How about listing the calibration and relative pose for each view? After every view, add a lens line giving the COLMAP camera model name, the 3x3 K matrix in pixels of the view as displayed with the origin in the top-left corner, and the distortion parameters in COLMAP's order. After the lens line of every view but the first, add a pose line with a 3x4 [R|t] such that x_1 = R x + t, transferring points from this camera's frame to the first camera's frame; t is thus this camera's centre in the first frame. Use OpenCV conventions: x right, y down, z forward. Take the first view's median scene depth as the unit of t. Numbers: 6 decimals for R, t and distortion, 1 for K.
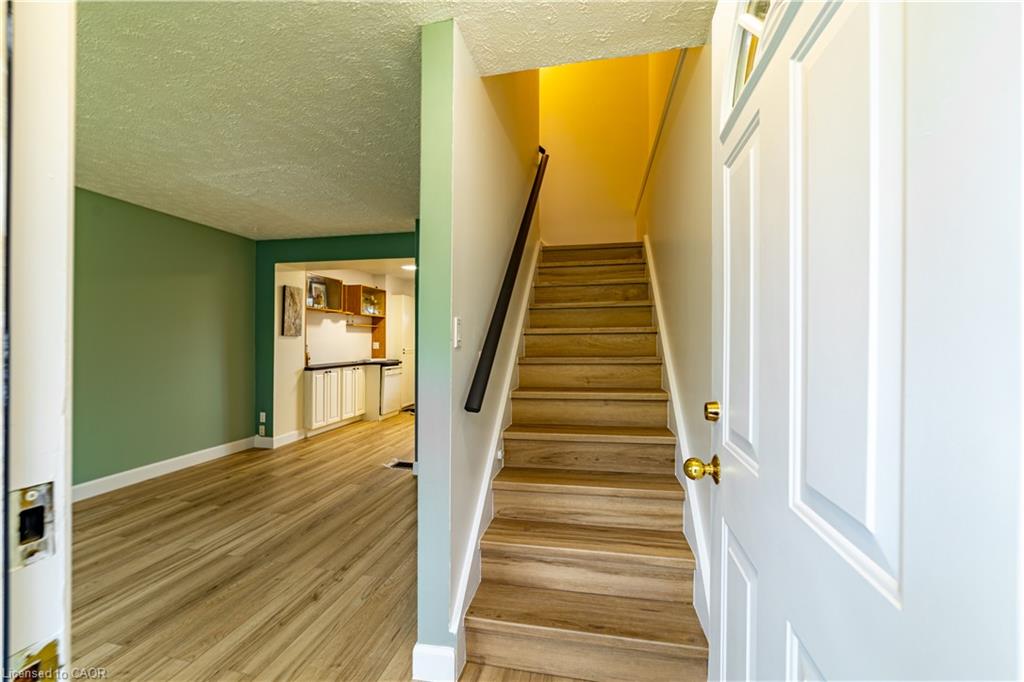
lens RADIAL K [[402.3, 0, 508.9], [0, 402.3, 340.0], [0, 0, 1]] dist [-0.031357, 0.011829]
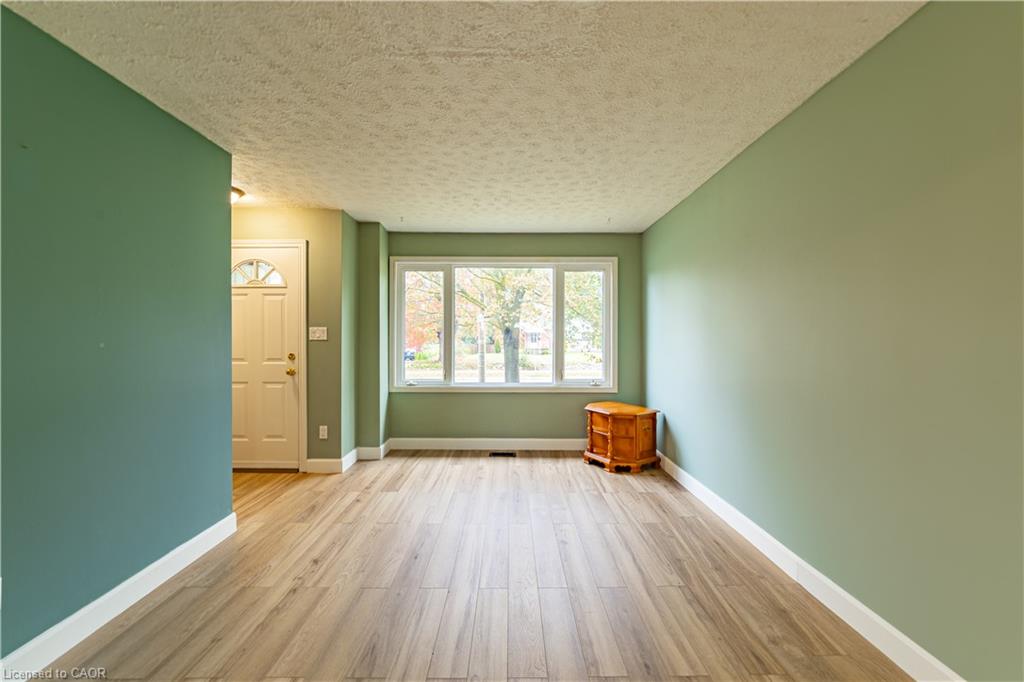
lens RADIAL K [[395.8, 0, 512.0], [0, 395.8, 341.0], [0, 0, 1]] dist [-0.031567, 0.011152]
pose [[-0.975577, -0.007431, -0.219531, -0.330313], [-0.007518, 0.999972, -0.000436, 0.005075], [0.219528, 0.001225, -0.975605, 0.928466]]
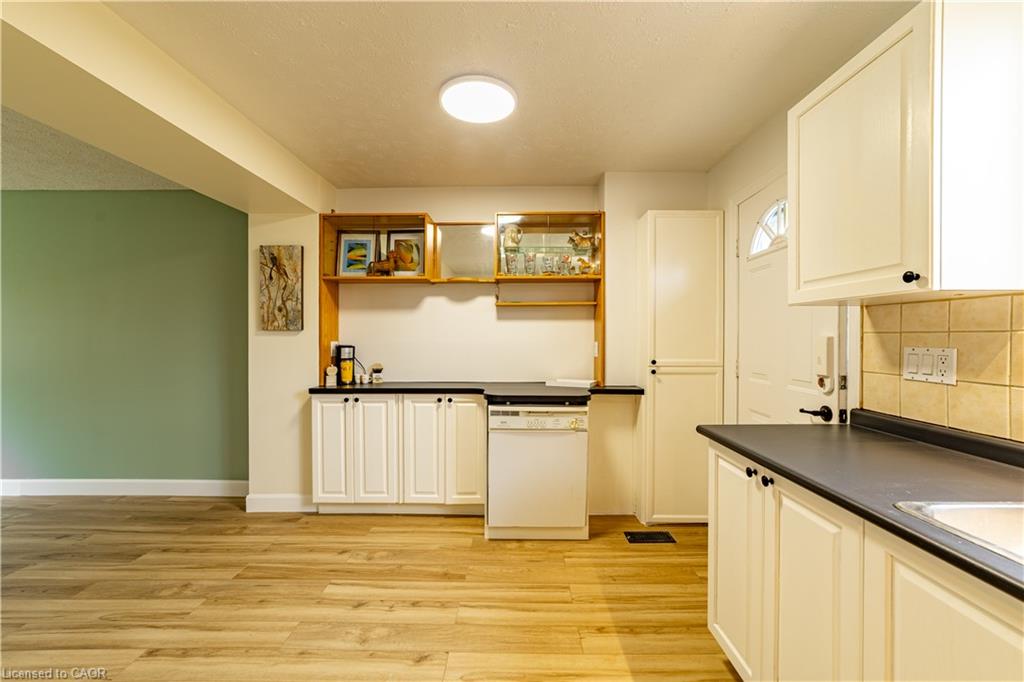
lens RADIAL K [[395.8, 0, 512.0], [0, 395.8, 341.0], [0, 0, 1]] dist [-0.031567, 0.011152]
pose [[0.209431, 0.002757, -0.977820, 0.088560], [0.004116, 0.999985, 0.003701, 0.005185], [0.977815, -0.004800, 0.209416, 1.266182]]
